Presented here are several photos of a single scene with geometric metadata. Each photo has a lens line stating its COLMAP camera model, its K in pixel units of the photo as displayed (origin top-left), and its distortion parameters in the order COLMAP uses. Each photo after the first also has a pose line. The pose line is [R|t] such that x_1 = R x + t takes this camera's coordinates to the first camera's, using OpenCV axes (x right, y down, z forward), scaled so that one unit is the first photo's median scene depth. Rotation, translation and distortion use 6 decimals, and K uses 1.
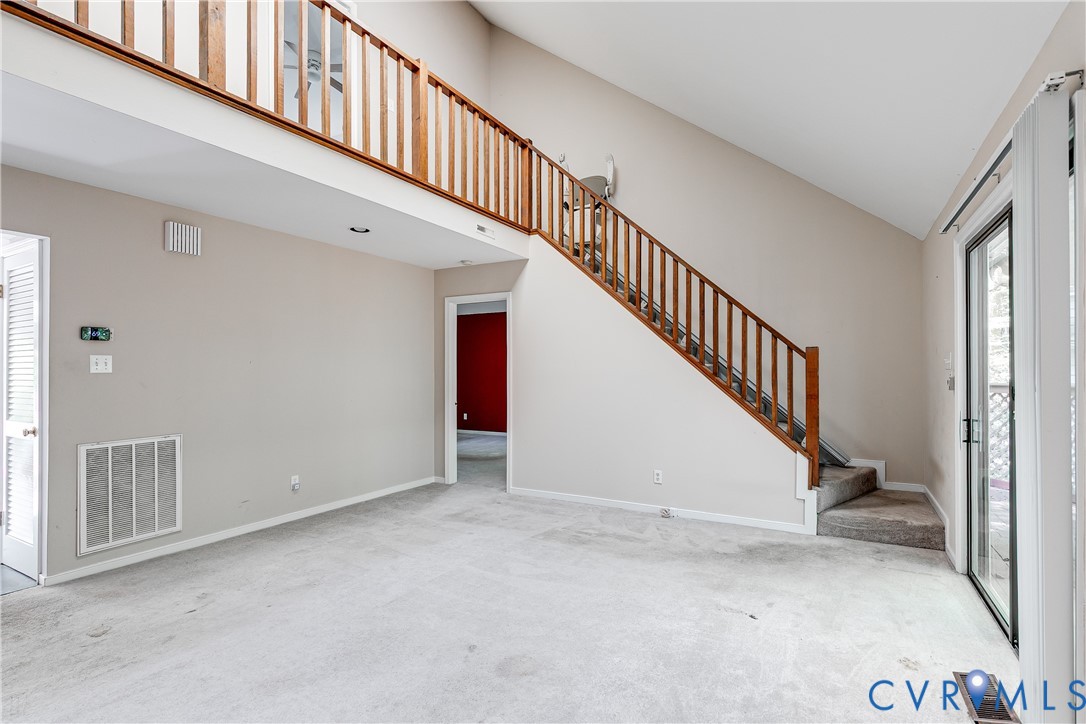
lens RADIAL K [[533.3, 0, 544.5], [0, 533.3, 374.2], [0, 0, 1]] dist [-0.000944, -0.000218]
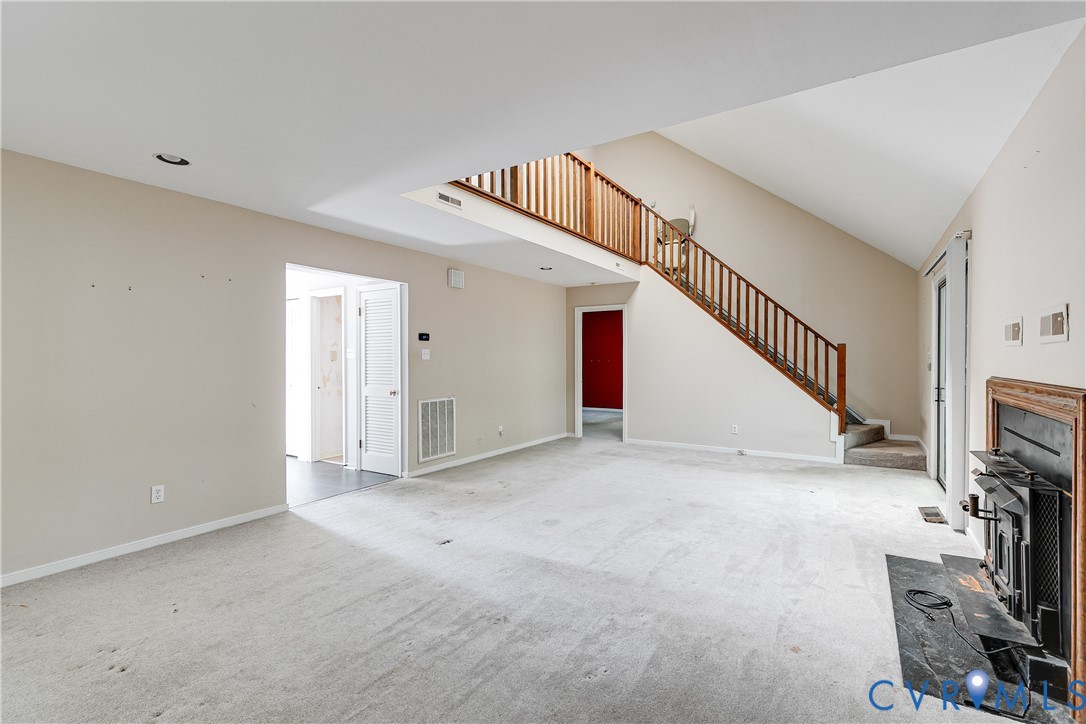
lens RADIAL K [[490.8, 0, 556.4], [0, 490.8, 368.0], [0, 0, 1]] dist [0.001023, 0.000005]
pose [[0.999157, 0.002326, -0.040997, -0.246148], [-0.001814, 0.999920, 0.012519, 0.003246], [0.041022, -0.012434, 0.999081, -0.423439]]
